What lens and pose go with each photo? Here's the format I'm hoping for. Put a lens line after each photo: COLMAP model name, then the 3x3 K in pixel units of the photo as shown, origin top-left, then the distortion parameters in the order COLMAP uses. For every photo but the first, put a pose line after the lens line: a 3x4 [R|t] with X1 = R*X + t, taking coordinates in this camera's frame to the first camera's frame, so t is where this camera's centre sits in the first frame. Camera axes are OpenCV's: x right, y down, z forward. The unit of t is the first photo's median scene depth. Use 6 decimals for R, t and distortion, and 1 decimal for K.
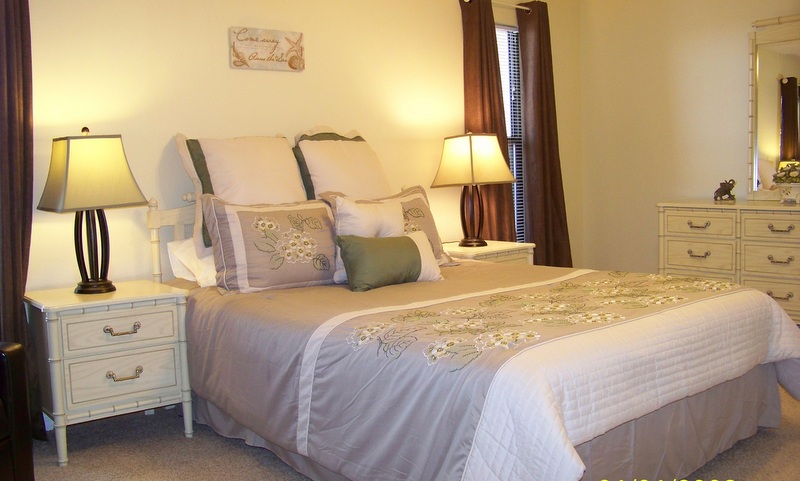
lens RADIAL K [[813.0, 0, 400.0], [0, 813.0, 240.5], [0, 0, 1]] dist [-0.183102, 0.002442]
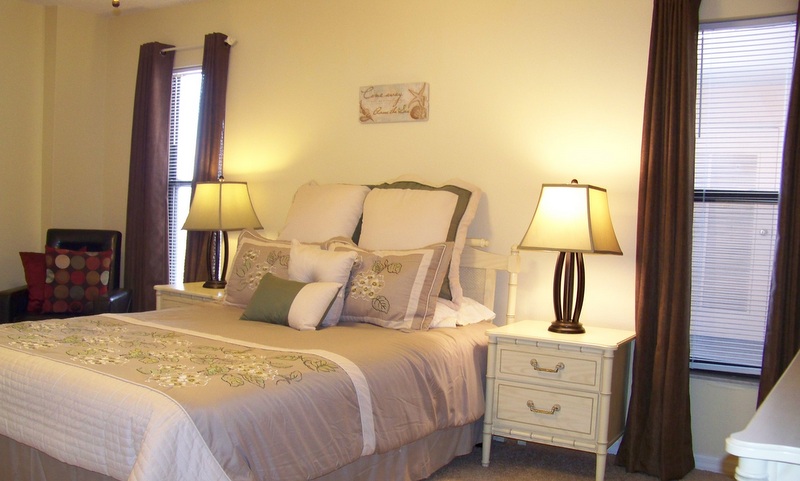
lens RADIAL K [[747.1, 0, 400.0], [0, 747.1, 240.5], [0, 0, 1]] dist [-0.294339, -0.001098]
pose [[0.289261, 0.066829, -0.954915, 0.767365], [-0.133121, 0.990675, 0.029006, -0.086474], [0.947949, 0.118729, 0.295460, 0.727121]]
